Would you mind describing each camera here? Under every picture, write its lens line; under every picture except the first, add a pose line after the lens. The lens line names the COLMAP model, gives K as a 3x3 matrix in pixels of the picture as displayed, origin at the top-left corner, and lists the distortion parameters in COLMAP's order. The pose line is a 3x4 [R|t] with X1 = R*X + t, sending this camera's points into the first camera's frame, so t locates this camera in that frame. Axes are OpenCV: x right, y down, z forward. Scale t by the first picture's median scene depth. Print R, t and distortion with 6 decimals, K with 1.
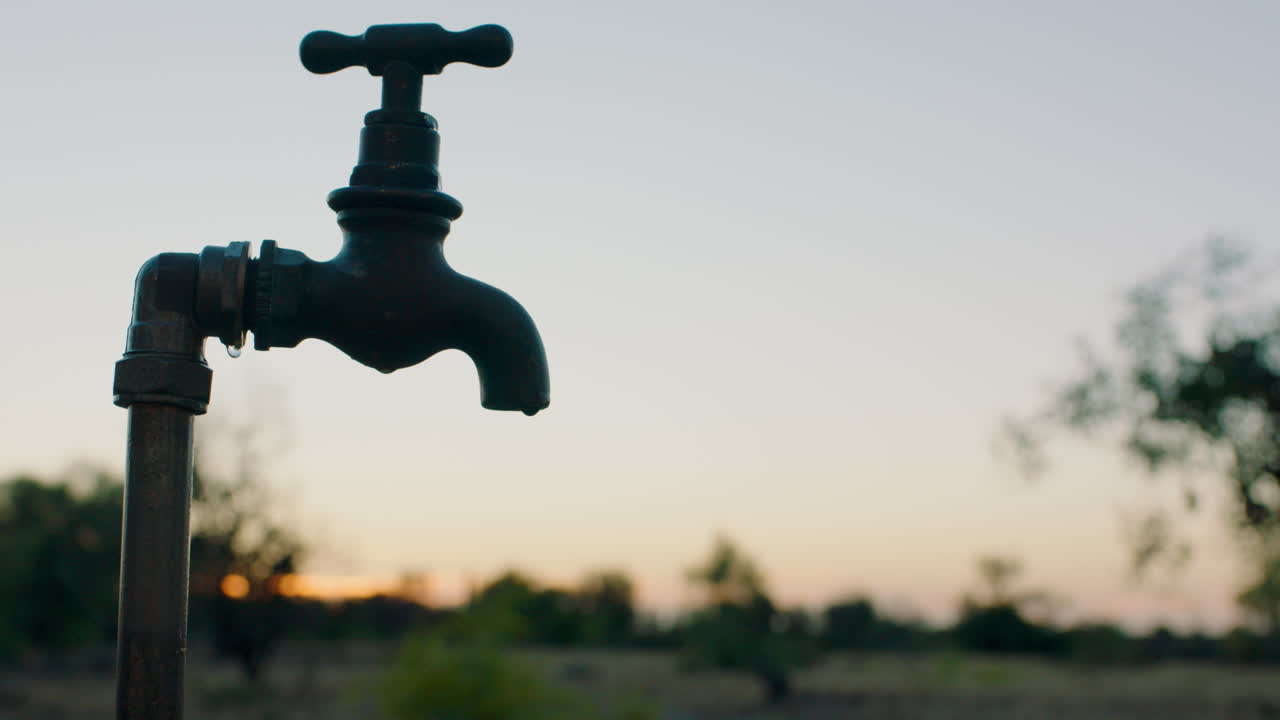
lens RADIAL K [[1818.3, 0, 636.3], [0, 1818.3, 417.1], [0, 0, 1]] dist [0.004174, 0.005331]
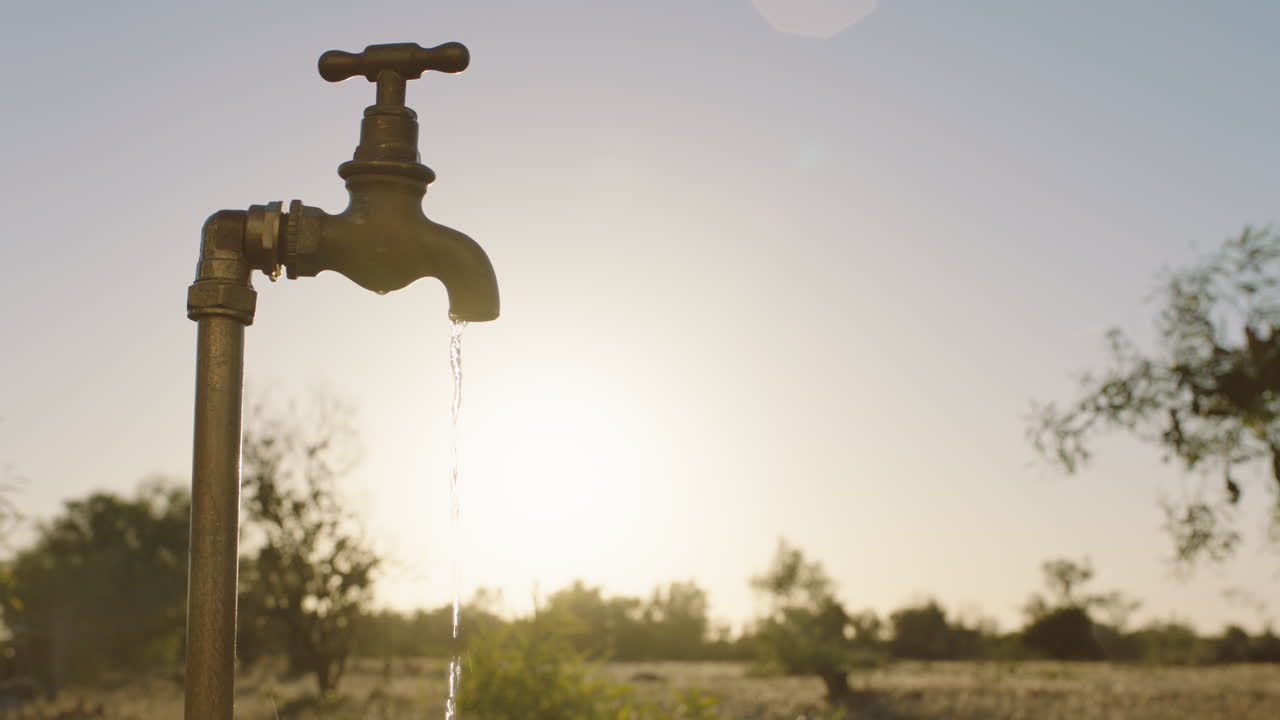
lens RADIAL K [[1855.7, 0, 640.0], [0, 1855.7, 360.0], [0, 0, 1]] dist [-0.004560, -0.015380]
pose [[0.999001, -0.019524, -0.040209, 0.114735], [0.017796, 0.998921, -0.042902, 0.089920], [0.041003, 0.042144, 0.998270, -0.399846]]
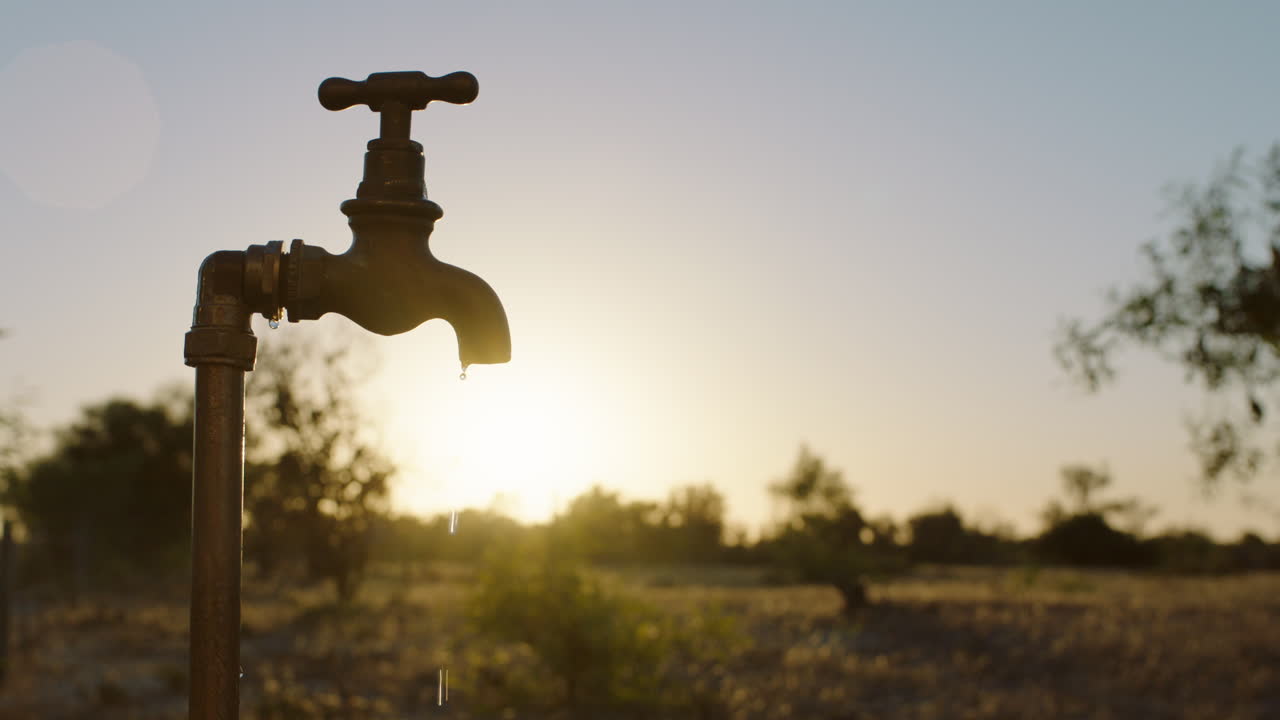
lens RADIAL K [[1855.7, 0, 640.0], [0, 1855.7, 360.0], [0, 0, 1]] dist [-0.004560, -0.015380]
pose [[0.998577, -0.015691, -0.050962, 0.114429], [0.016505, 0.999742, 0.015592, -0.025624], [0.050705, -0.016411, 0.998579, -0.338878]]
